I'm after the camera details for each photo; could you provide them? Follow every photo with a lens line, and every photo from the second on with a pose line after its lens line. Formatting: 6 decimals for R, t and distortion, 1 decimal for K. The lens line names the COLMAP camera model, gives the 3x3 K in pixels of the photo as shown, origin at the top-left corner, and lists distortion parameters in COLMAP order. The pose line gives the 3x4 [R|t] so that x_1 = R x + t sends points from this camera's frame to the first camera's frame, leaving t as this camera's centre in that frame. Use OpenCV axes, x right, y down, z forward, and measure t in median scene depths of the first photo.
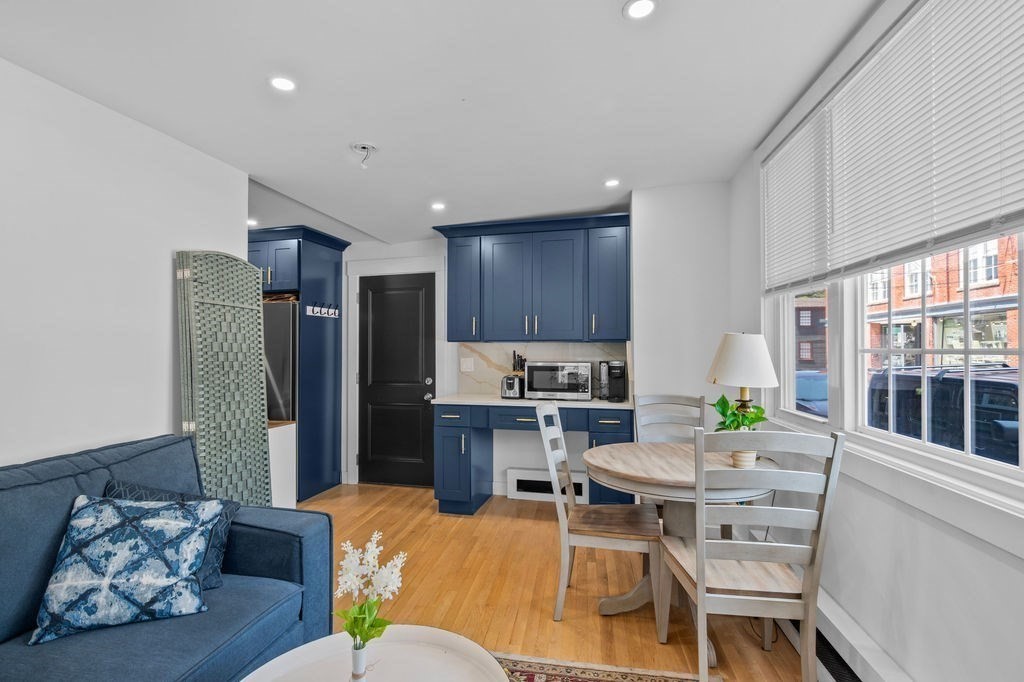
lens RADIAL K [[478.0, 0, 511.7], [0, 478.0, 342.0], [0, 0, 1]] dist [-0.020828, -0.000305]
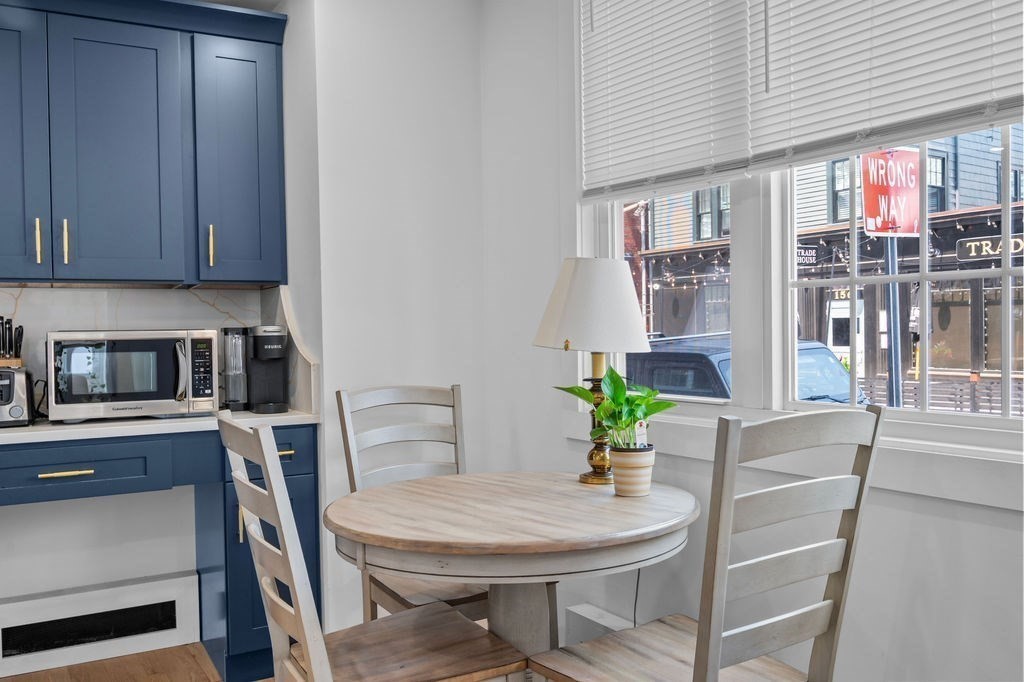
lens RADIAL K [[832.3, 0, 512.2], [0, 832.3, 344.8], [0, 0, 1]] dist [-0.010076, -0.000094]
pose [[0.732355, -0.022353, 0.680556, -0.224384], [0.003868, 0.999581, 0.028669, 0.048255], [-0.680912, -0.018364, 0.732135, 0.311906]]
